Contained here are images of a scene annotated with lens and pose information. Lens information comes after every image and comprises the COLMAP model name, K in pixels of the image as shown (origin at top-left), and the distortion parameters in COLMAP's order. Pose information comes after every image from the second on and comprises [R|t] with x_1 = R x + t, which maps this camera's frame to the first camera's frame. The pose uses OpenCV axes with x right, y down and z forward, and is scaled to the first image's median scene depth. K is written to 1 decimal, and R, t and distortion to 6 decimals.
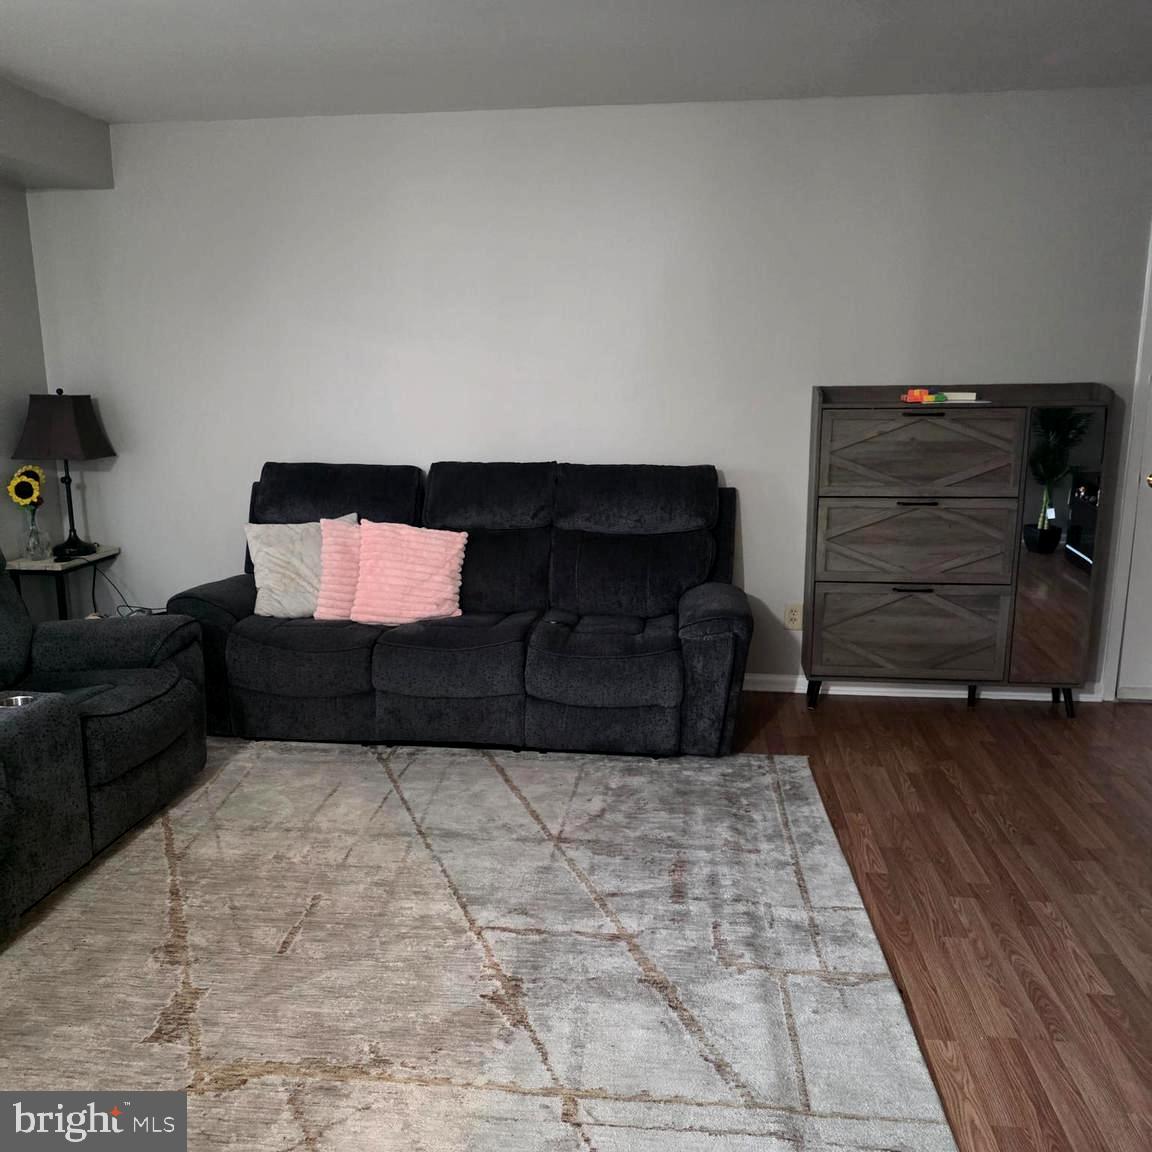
lens RADIAL K [[1031.5, 0, 553.3], [0, 1031.5, 604.9], [0, 0, 1]] dist [0.088011, -0.107565]
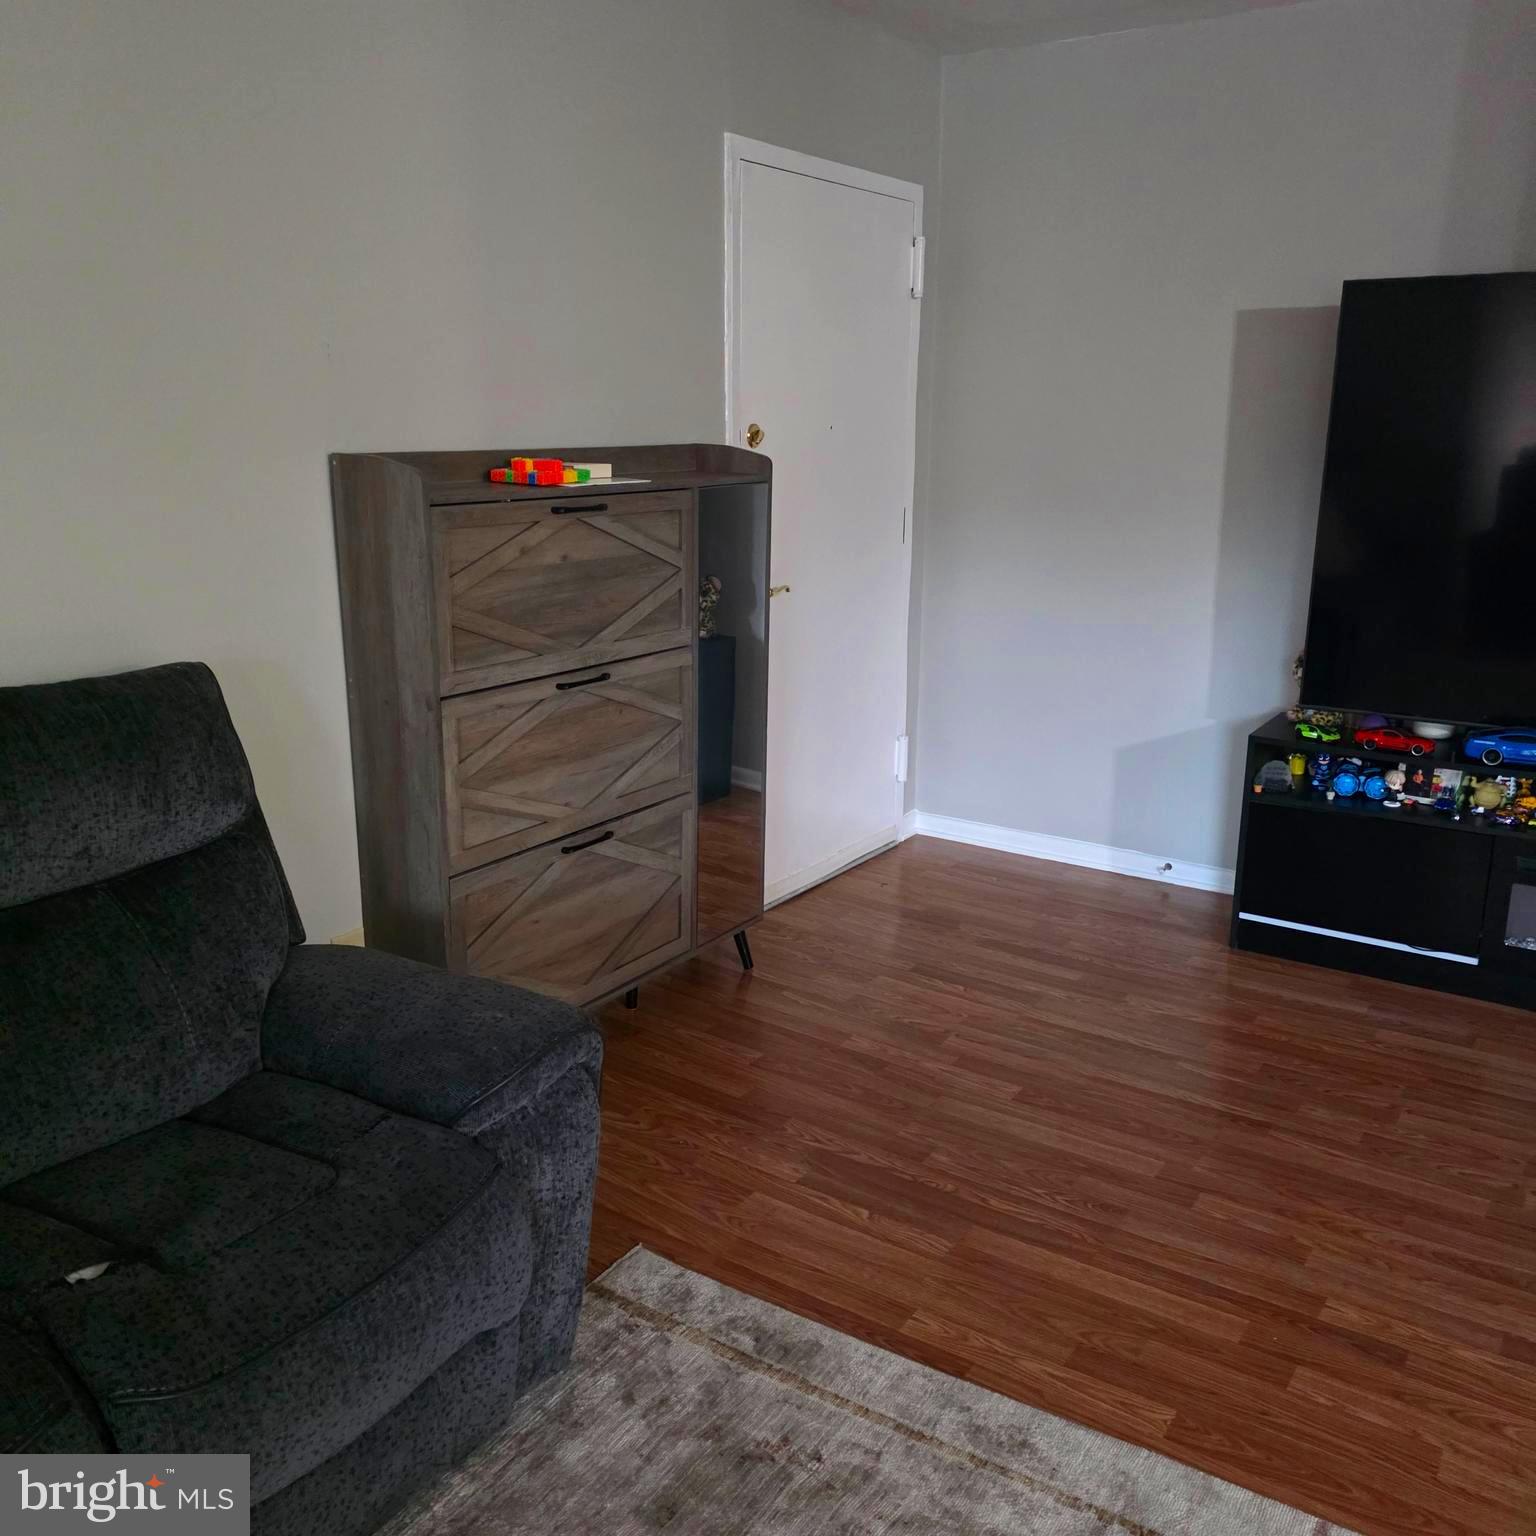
lens RADIAL K [[1375.3, 0, 769.7], [0, 1375.3, 775.9], [0, 0, 1]] dist [0.088011, -0.107565]
pose [[0.439993, -0.218572, 0.870995, -0.219106], [0.185860, 0.971090, 0.149801, -0.137323], [-0.878557, 0.095972, 0.467897, 0.602798]]
